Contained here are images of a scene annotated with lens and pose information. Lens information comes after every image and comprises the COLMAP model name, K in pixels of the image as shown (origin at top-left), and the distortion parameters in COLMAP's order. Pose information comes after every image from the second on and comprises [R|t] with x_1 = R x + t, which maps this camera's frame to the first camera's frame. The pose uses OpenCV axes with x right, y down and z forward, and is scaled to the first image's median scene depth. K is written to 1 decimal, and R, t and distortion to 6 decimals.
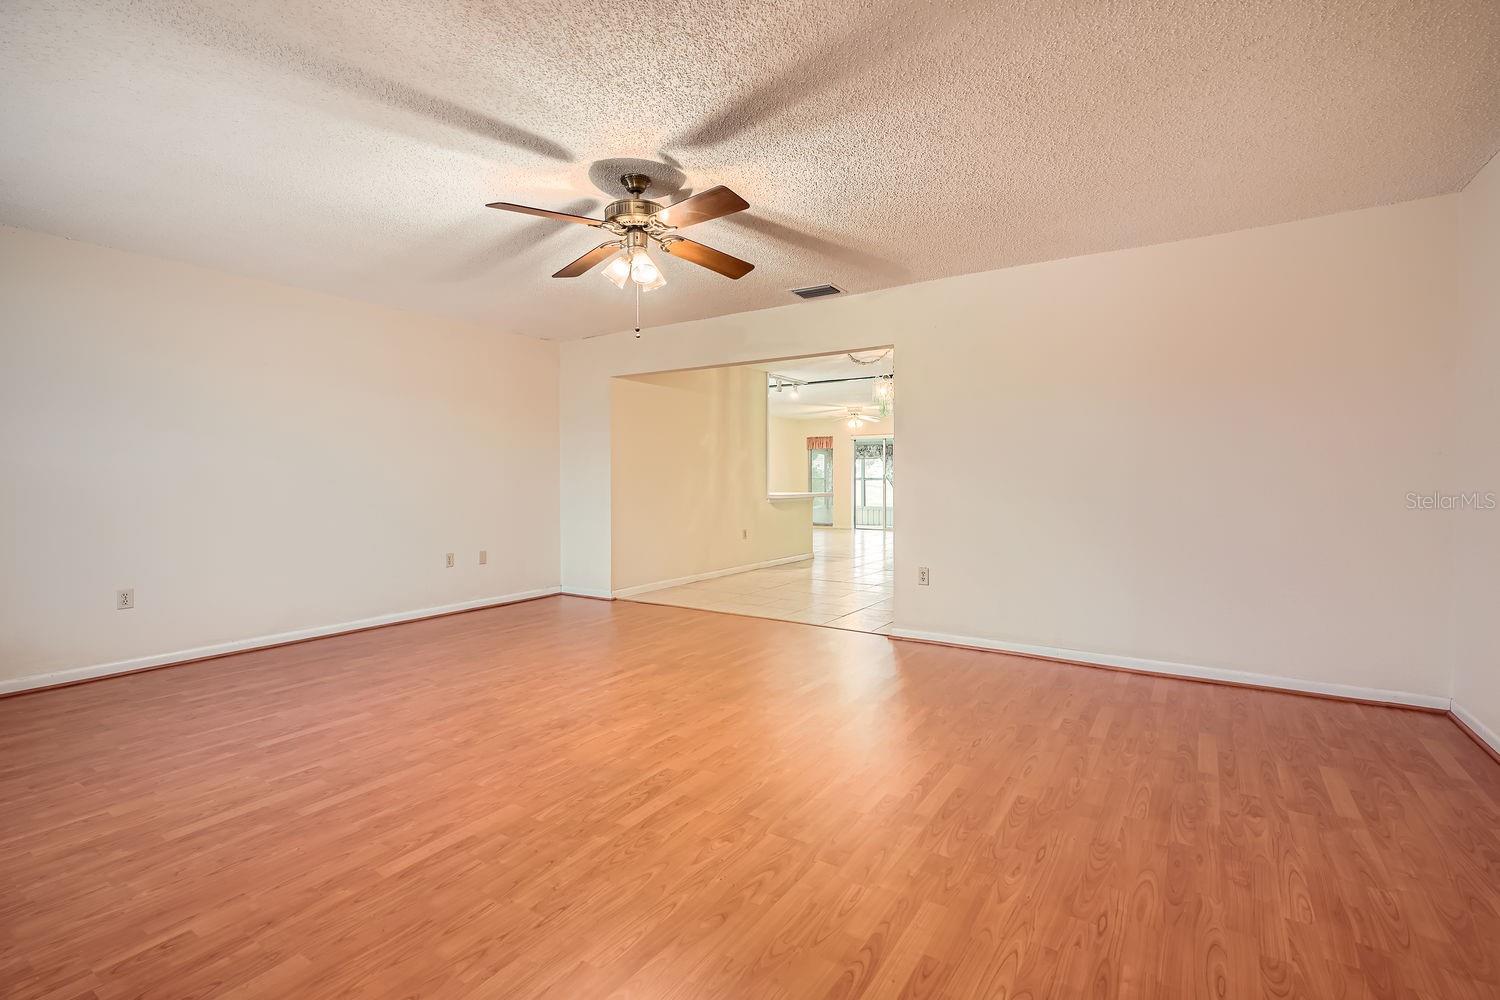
lens RADIAL K [[684.1, 0, 750.2], [0, 684.1, 487.1], [0, 0, 1]] dist [-0.002159, -0.000041]
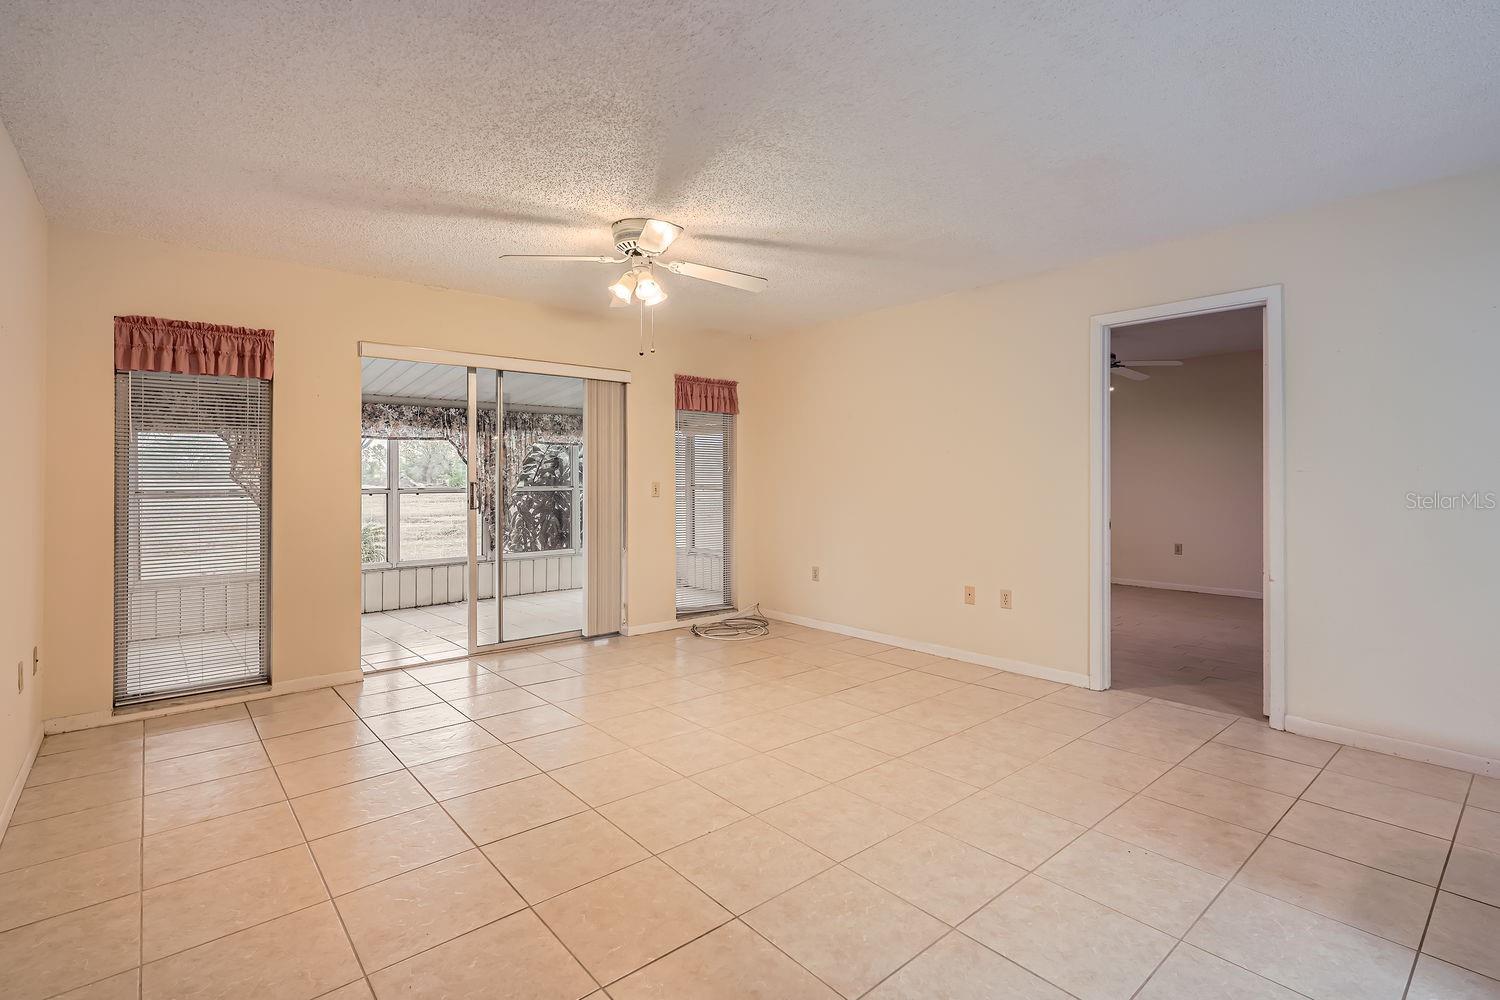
lens RADIAL K [[695.5, 0, 750.9], [0, 695.5, 474.9], [0, 0, 1]] dist [-0.000735, -0.000176]
pose [[0.266130, 0.009916, 0.963886, -0.092201], [0.012844, 0.999822, -0.013831, -0.017625], [-0.963852, 0.016061, 0.265955, 0.870846]]
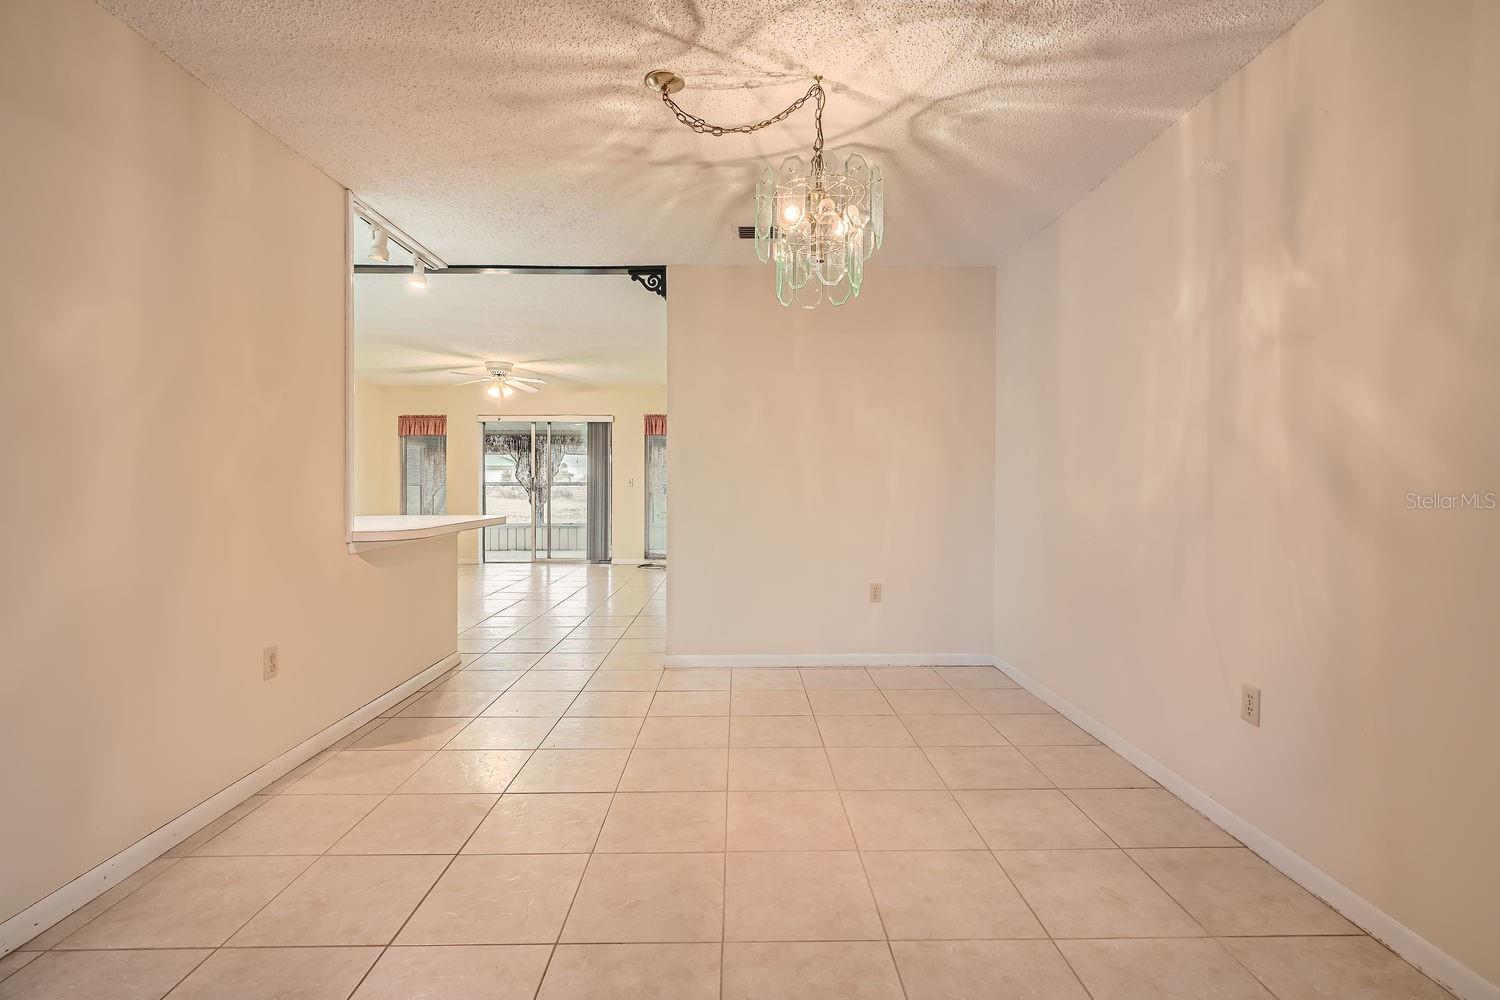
lens RADIAL K [[684.1, 0, 750.2], [0, 684.1, 487.1], [0, 0, 1]] dist [-0.002159, -0.000041]
pose [[0.825647, 0.004731, 0.564168, -0.002212], [-0.001741, 0.999981, -0.005839, -0.006518], [-0.564185, 0.003839, 0.825640, 0.378142]]
